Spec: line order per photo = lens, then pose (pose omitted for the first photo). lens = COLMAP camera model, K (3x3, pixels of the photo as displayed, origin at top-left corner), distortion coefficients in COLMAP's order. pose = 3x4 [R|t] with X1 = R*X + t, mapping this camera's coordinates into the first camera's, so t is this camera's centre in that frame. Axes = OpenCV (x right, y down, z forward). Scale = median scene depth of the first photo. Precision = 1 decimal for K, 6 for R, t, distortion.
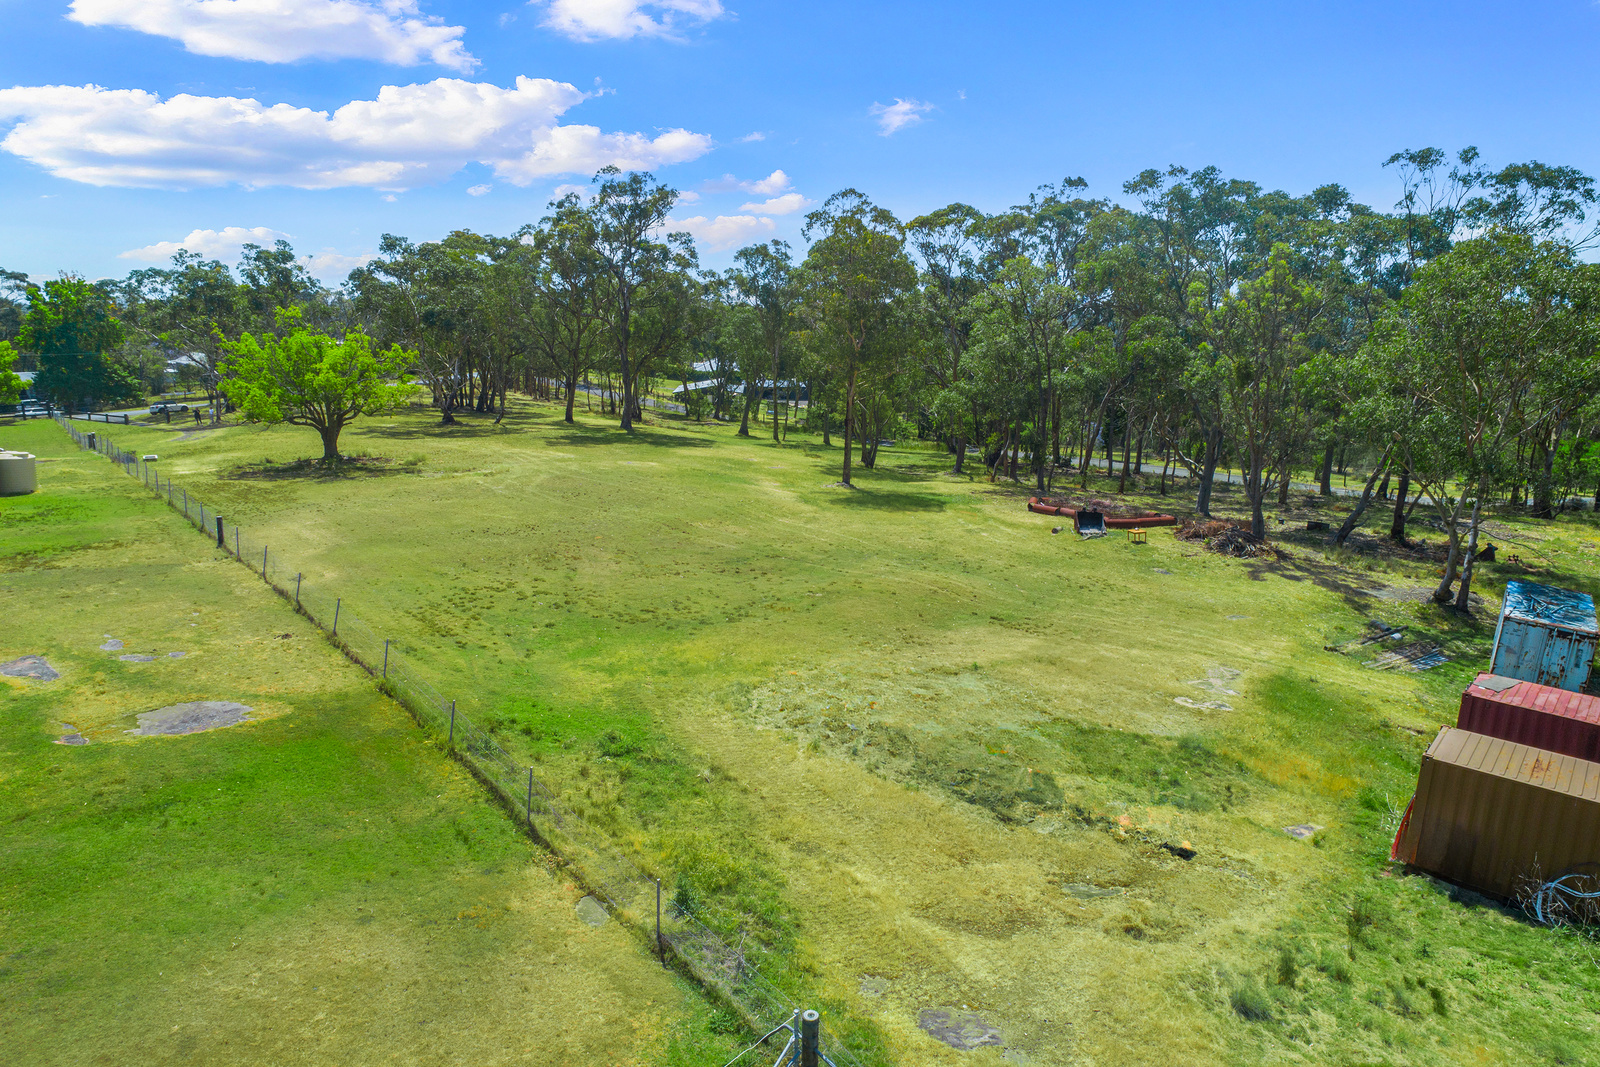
lens RADIAL K [[1112.1, 0, 791.9], [0, 1112.1, 547.8], [0, 0, 1]] dist [-0.001460, 0.001133]
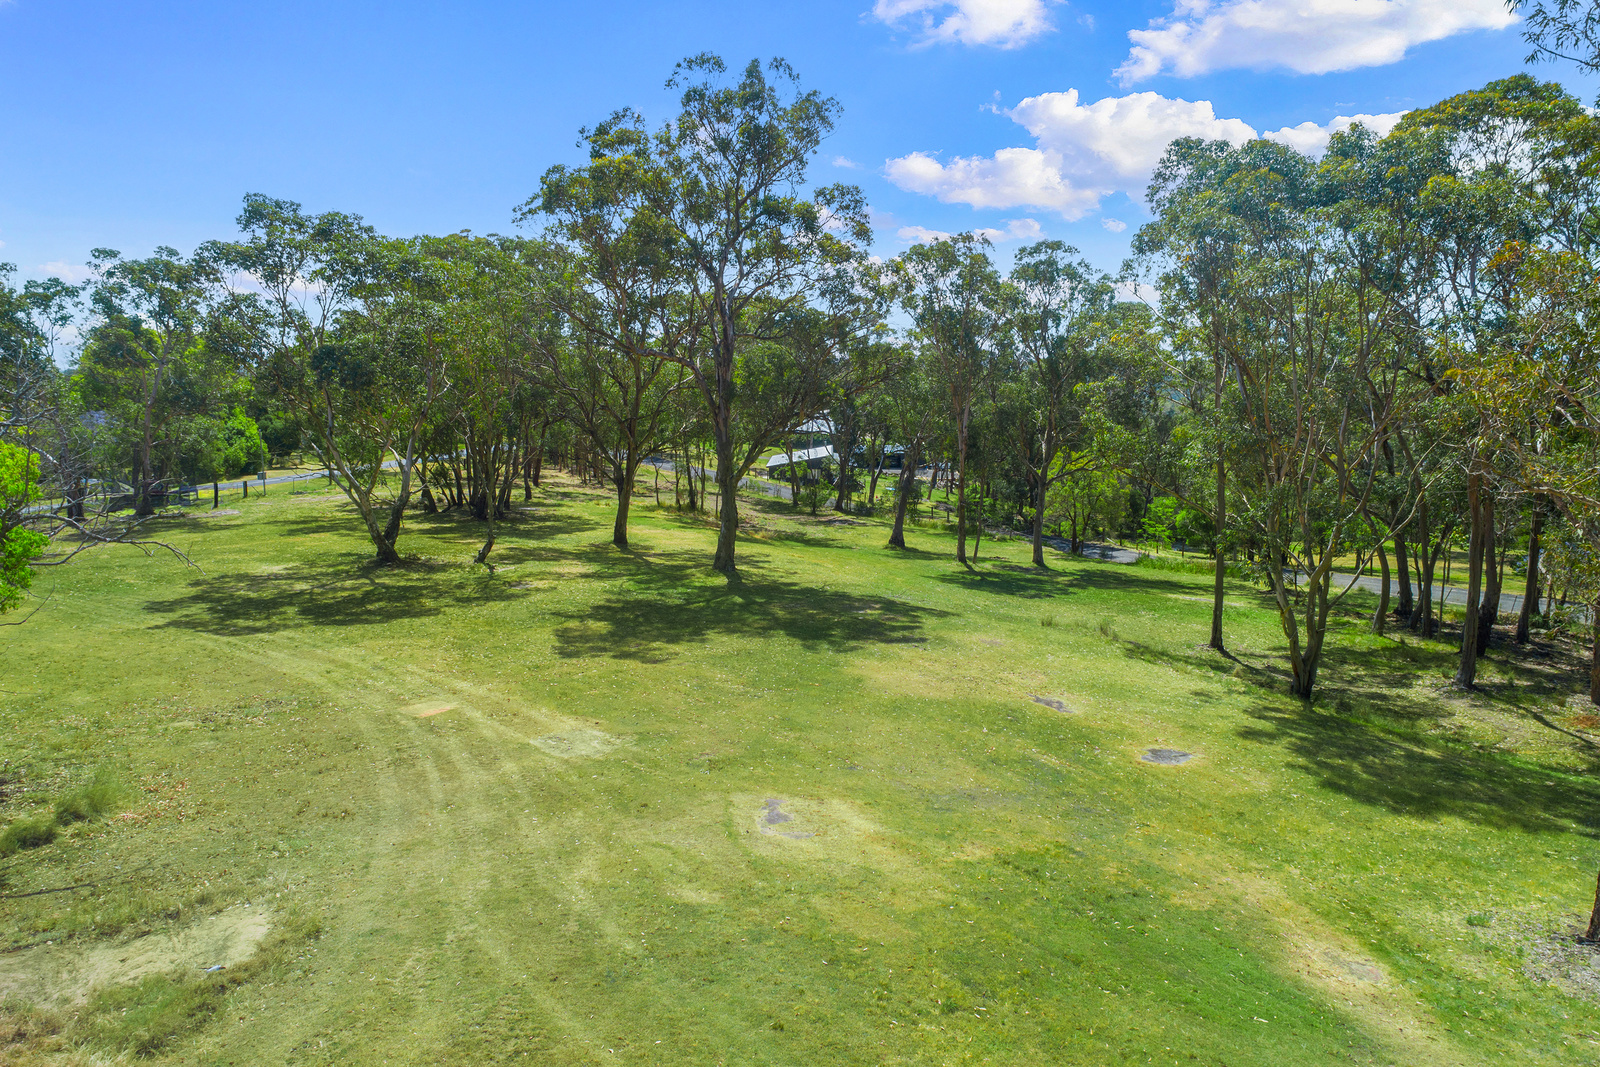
lens RADIAL K [[1112.1, 0, 807.2], [0, 1112.1, 522.4], [0, 0, 1]] dist [-0.001460, 0.001133]
pose [[0.998878, -0.003626, -0.047227, -0.085452], [0.000160, 0.997317, -0.073198, -0.090249], [0.047366, 0.073108, 0.996199, 0.477904]]
